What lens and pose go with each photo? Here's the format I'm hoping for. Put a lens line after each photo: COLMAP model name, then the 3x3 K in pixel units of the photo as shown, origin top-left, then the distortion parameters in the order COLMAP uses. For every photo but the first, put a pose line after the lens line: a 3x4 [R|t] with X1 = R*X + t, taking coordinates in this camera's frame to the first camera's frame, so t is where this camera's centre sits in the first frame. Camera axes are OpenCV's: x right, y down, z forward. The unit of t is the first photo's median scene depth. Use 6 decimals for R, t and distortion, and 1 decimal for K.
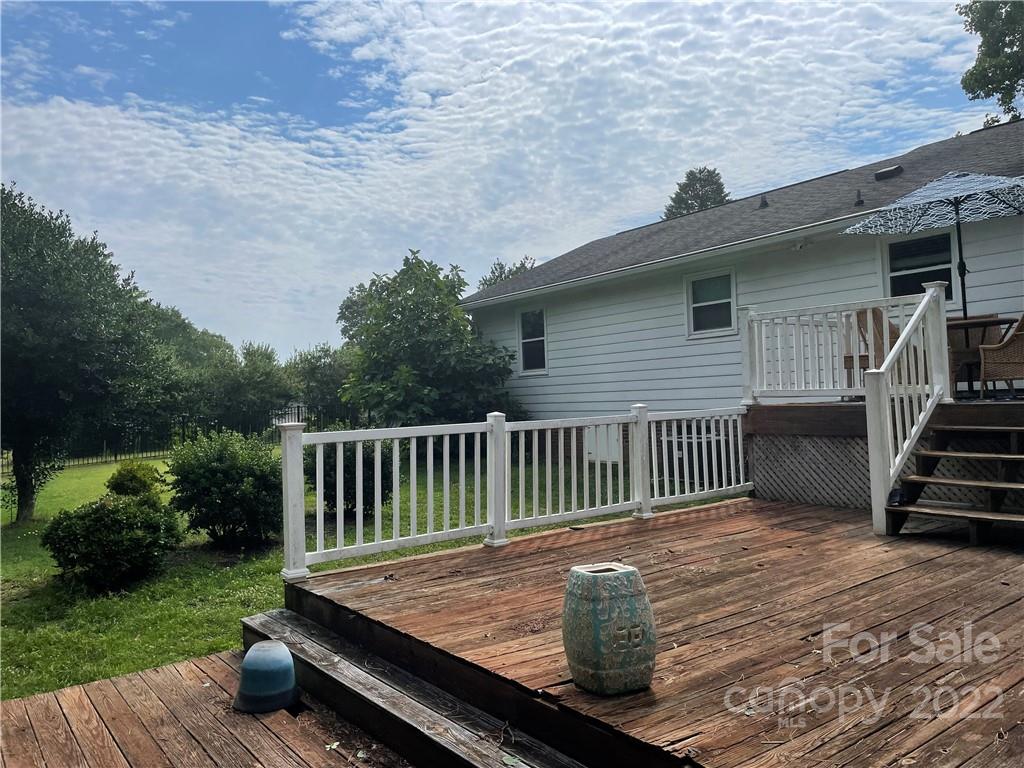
lens RADIAL K [[774.0, 0, 516.0], [0, 774.0, 374.2], [0, 0, 1]] dist [0.086660, -0.115947]
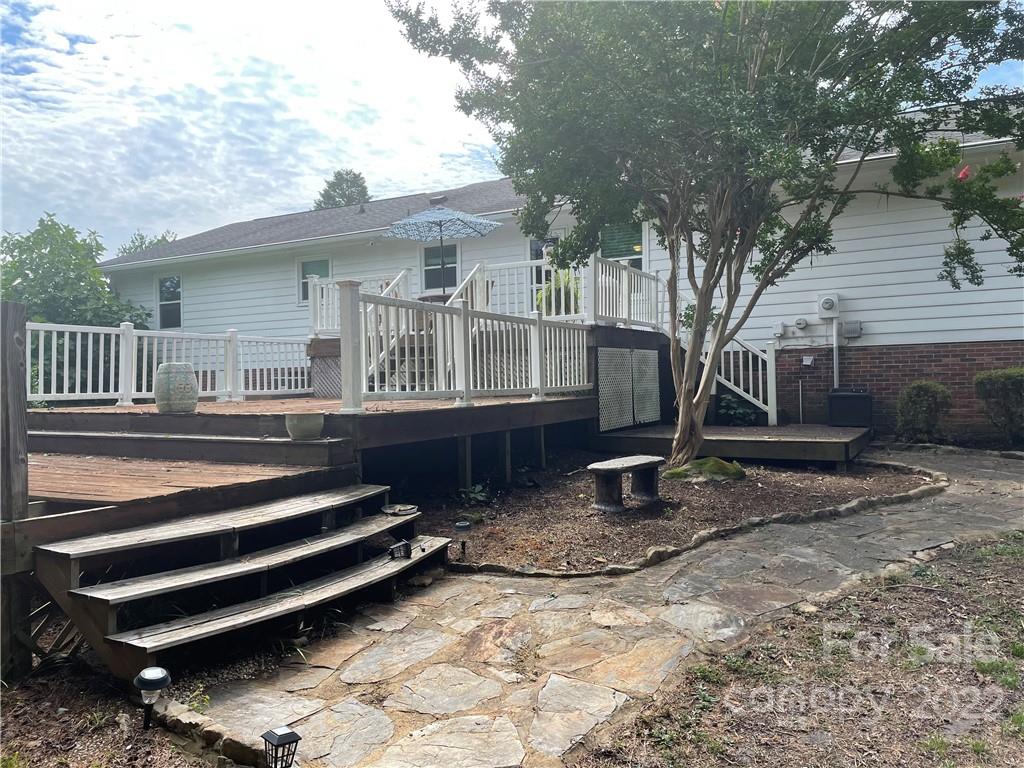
lens RADIAL K [[774.0, 0, 516.0], [0, 774.0, 374.2], [0, 0, 1]] dist [0.086660, -0.115947]
pose [[0.912286, 0.031122, 0.408371, 0.013249], [-0.033101, 0.999450, -0.002221, 0.037120], [-0.408215, -0.011492, 0.912814, -0.219041]]
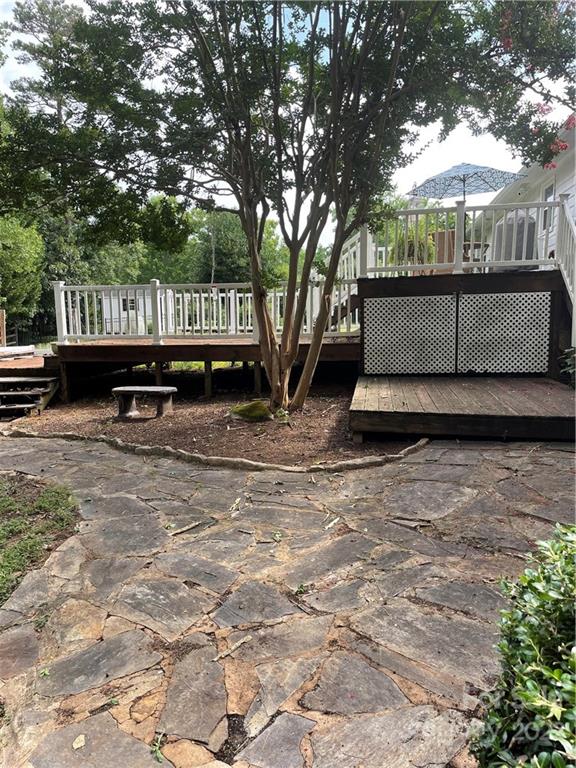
lens RADIAL K [[580.5, 0, 289.6], [0, 580.5, 379.6], [0, 0, 1]] dist [0.086660, -0.115947]
pose [[0.679869, 0.114463, -0.724346, 0.513659], [0.007036, 0.986680, 0.162522, 0.007082], [0.733300, -0.115590, 0.670007, -0.119921]]
